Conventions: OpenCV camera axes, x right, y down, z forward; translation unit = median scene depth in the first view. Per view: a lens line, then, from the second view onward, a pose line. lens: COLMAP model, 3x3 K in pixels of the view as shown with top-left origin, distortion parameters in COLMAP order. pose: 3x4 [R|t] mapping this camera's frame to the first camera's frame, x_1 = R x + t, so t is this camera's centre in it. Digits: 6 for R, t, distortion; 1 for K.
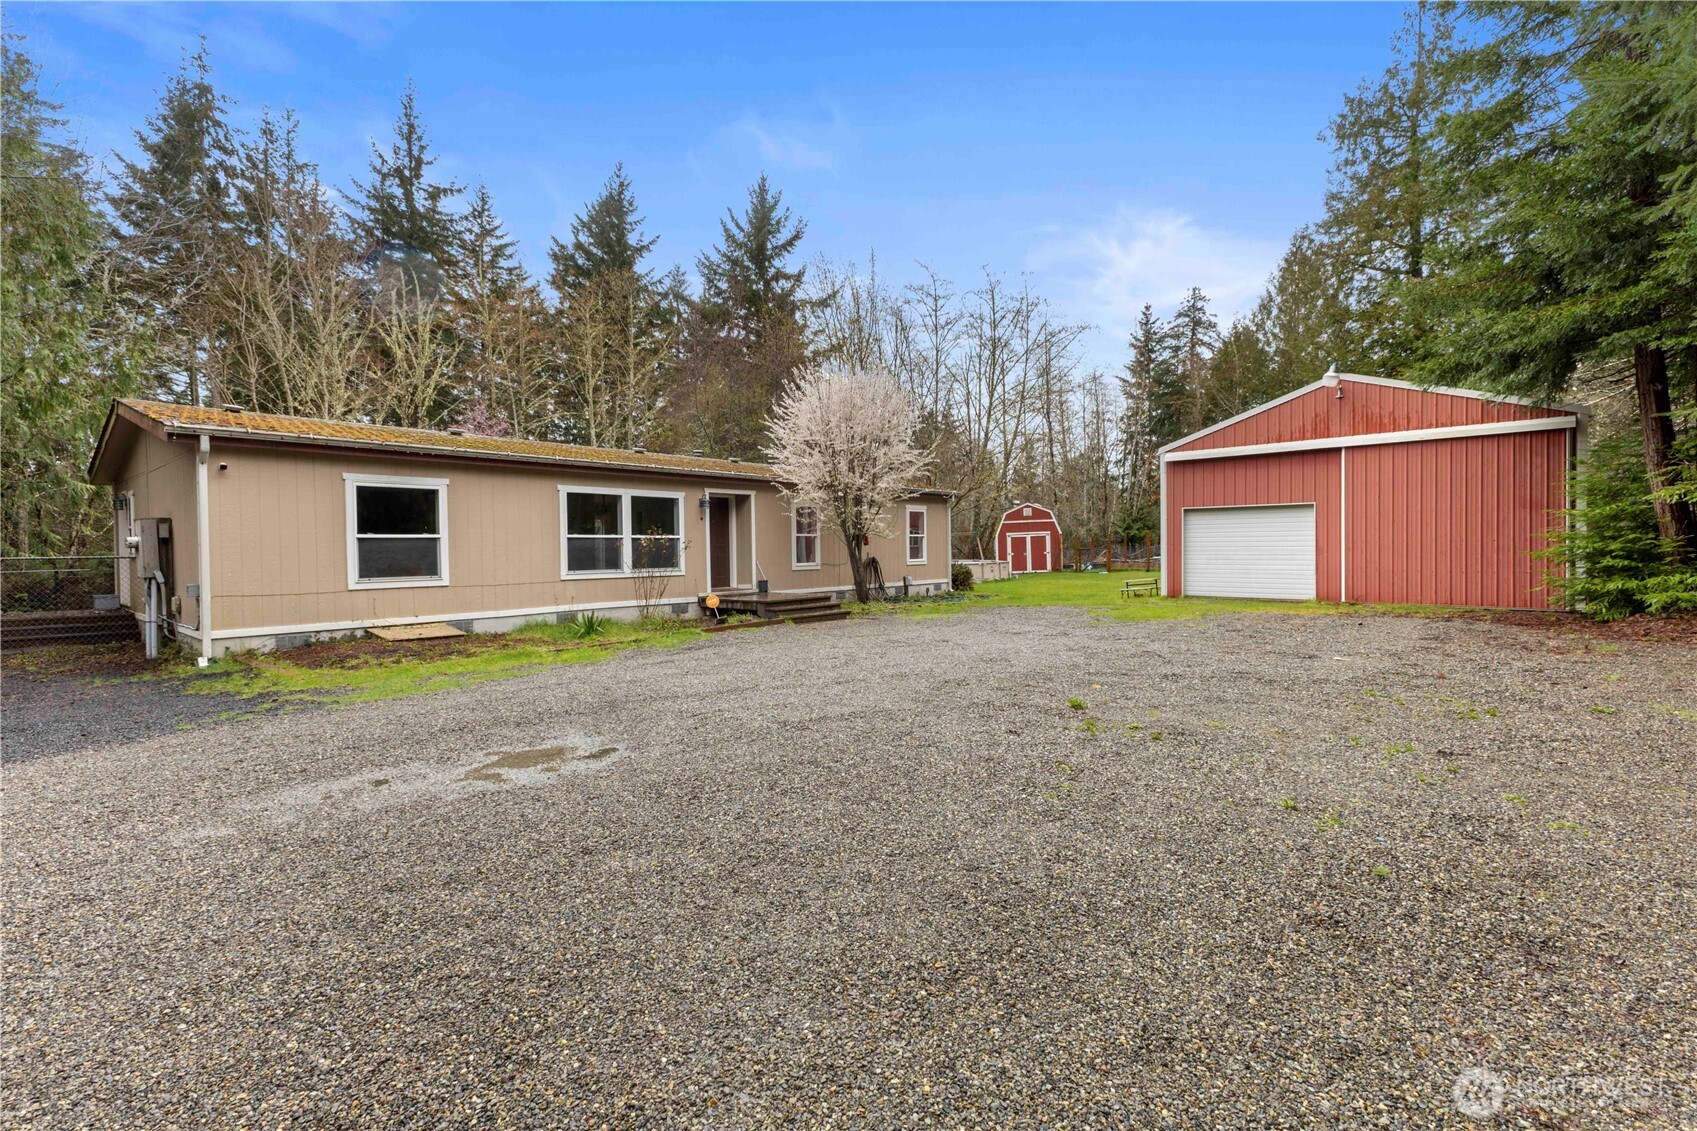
lens RADIAL K [[742.9, 0, 849.5], [0, 742.9, 563.1], [0, 0, 1]] dist [0.011936, -0.003874]
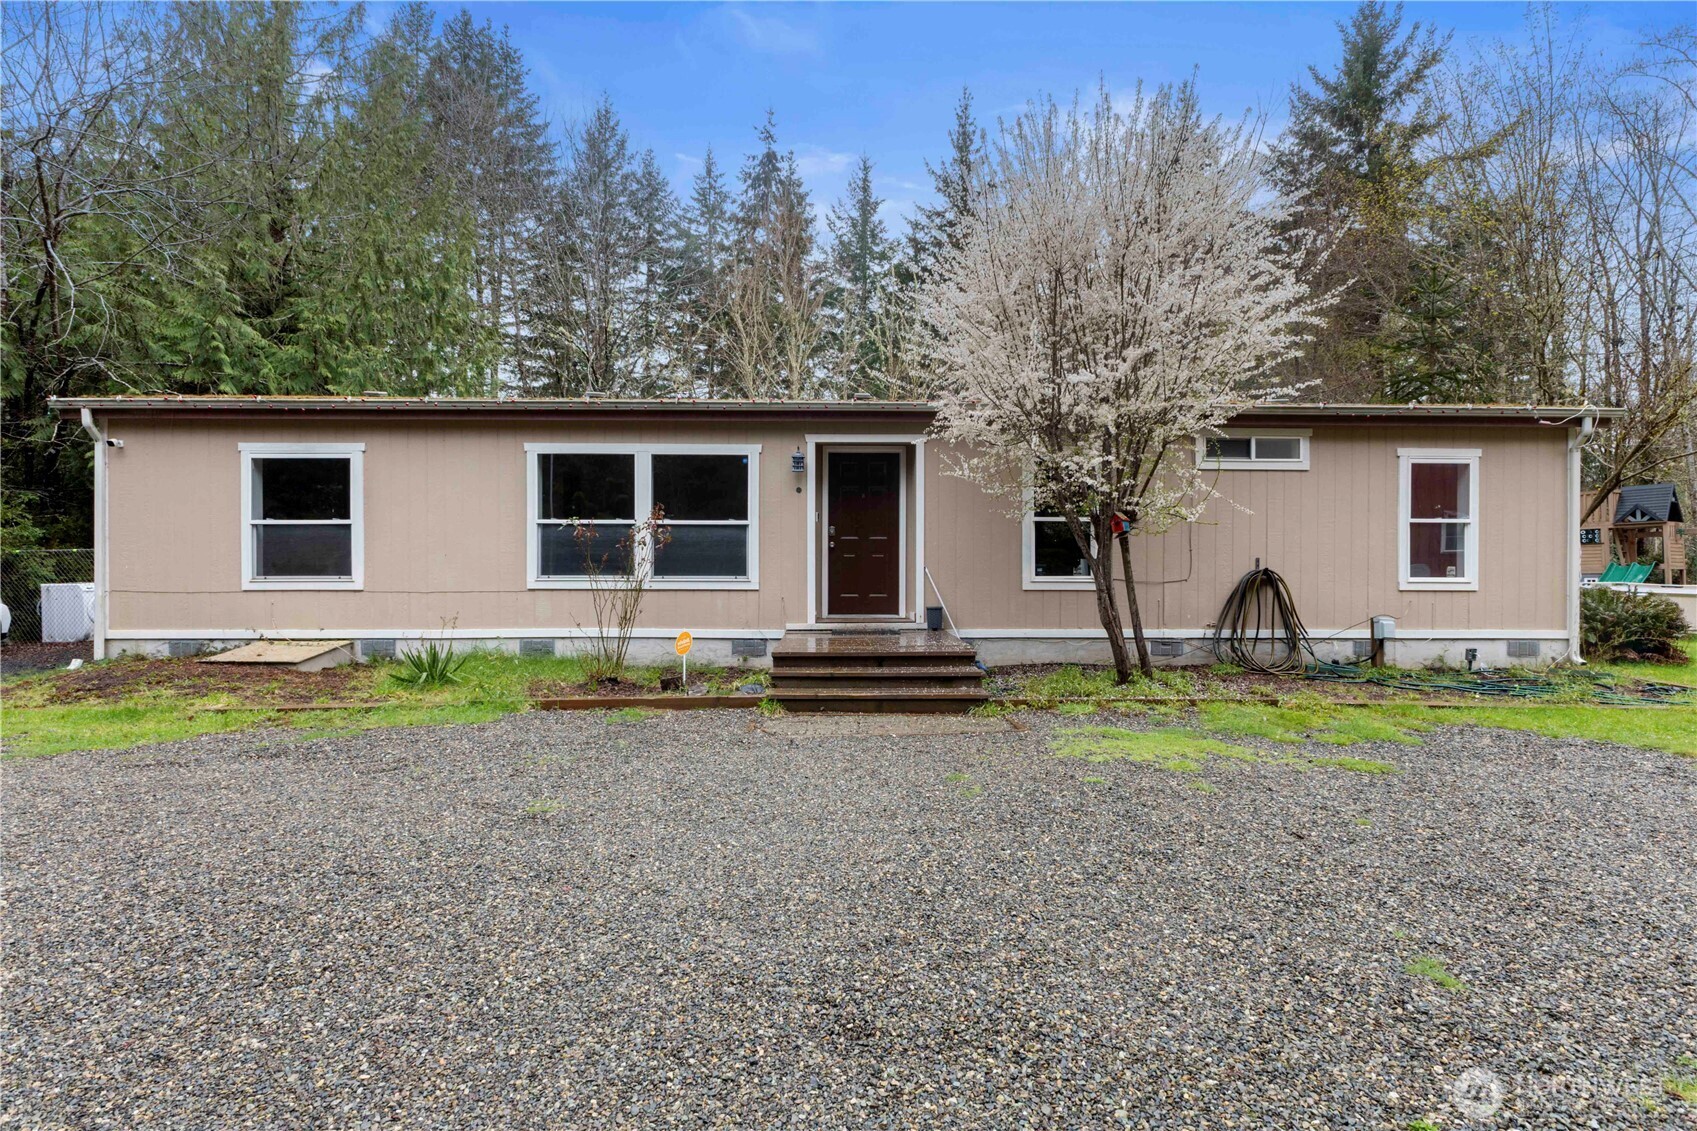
lens RADIAL K [[768.5, 0, 847.9], [0, 768.5, 570.2], [0, 0, 1]] dist [-0.002711, -0.000137]
pose [[0.676195, 0.023783, -0.736338, 0.274361], [-0.025938, 0.999628, 0.008468, -0.006458], [0.736265, 0.013373, 0.676561, 0.698563]]
